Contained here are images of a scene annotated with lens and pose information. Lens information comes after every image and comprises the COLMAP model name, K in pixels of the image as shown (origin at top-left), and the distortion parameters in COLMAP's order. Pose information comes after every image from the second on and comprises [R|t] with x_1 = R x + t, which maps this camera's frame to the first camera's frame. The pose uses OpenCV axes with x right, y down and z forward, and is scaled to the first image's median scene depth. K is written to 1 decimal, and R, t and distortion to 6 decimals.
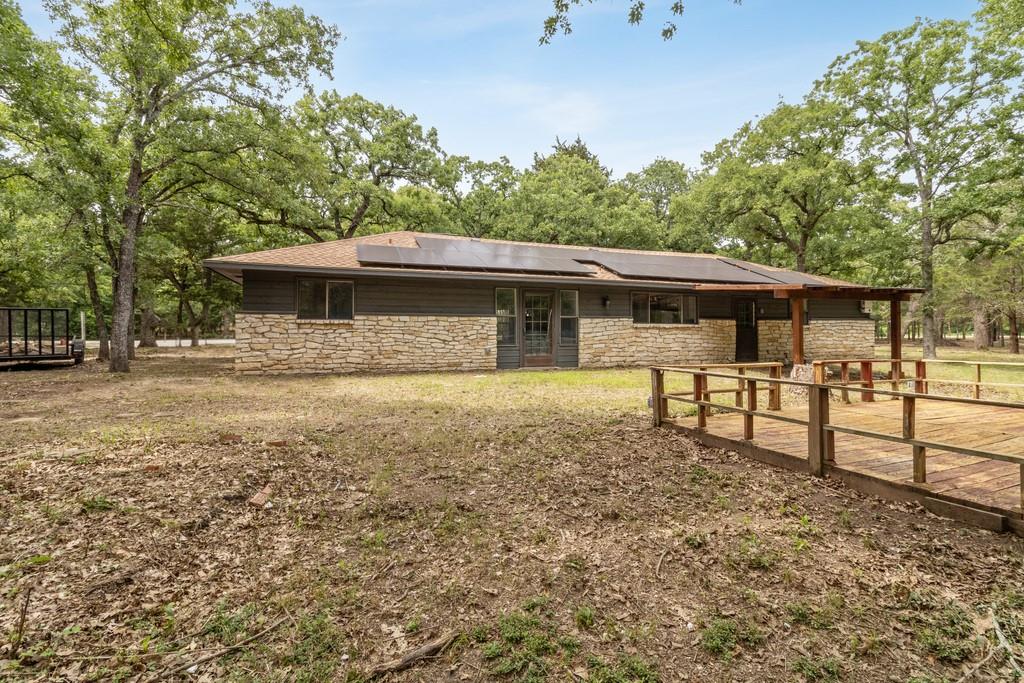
lens RADIAL K [[470.7, 0, 510.4], [0, 470.7, 338.6], [0, 0, 1]] dist [0.002297, 0.000090]
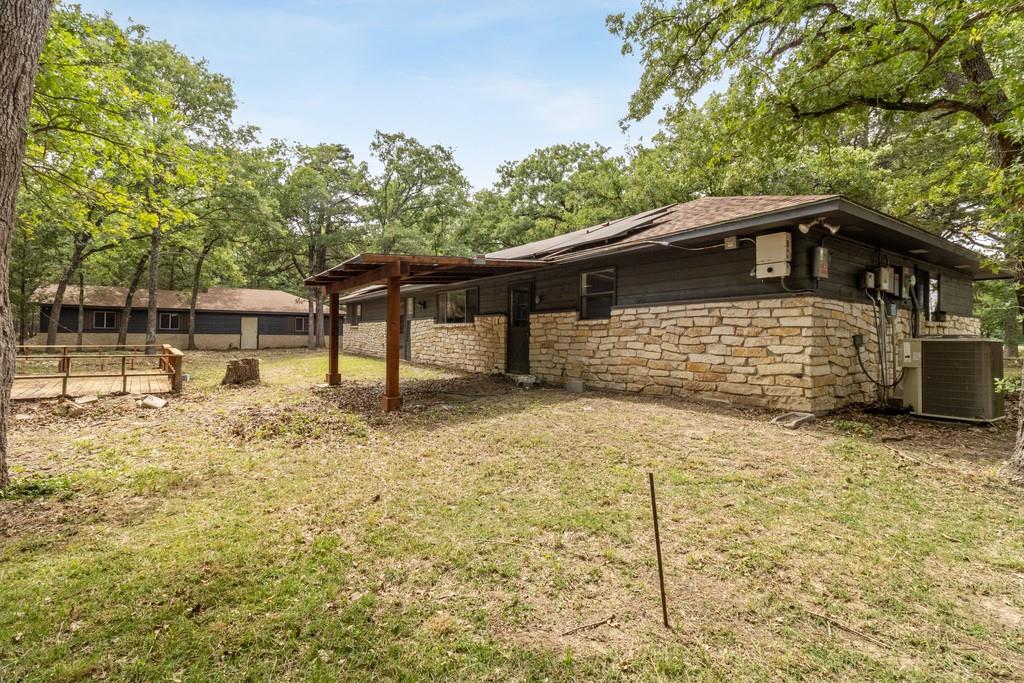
lens RADIAL K [[470.7, 0, 514.8], [0, 470.7, 337.9], [0, 0, 1]] dist [0.002297, 0.000090]
pose [[0.241881, 0.013662, -0.970210, 1.150107], [-0.010329, 0.999880, 0.011505, -0.012863], [0.970251, 0.007238, 0.241993, 0.810739]]
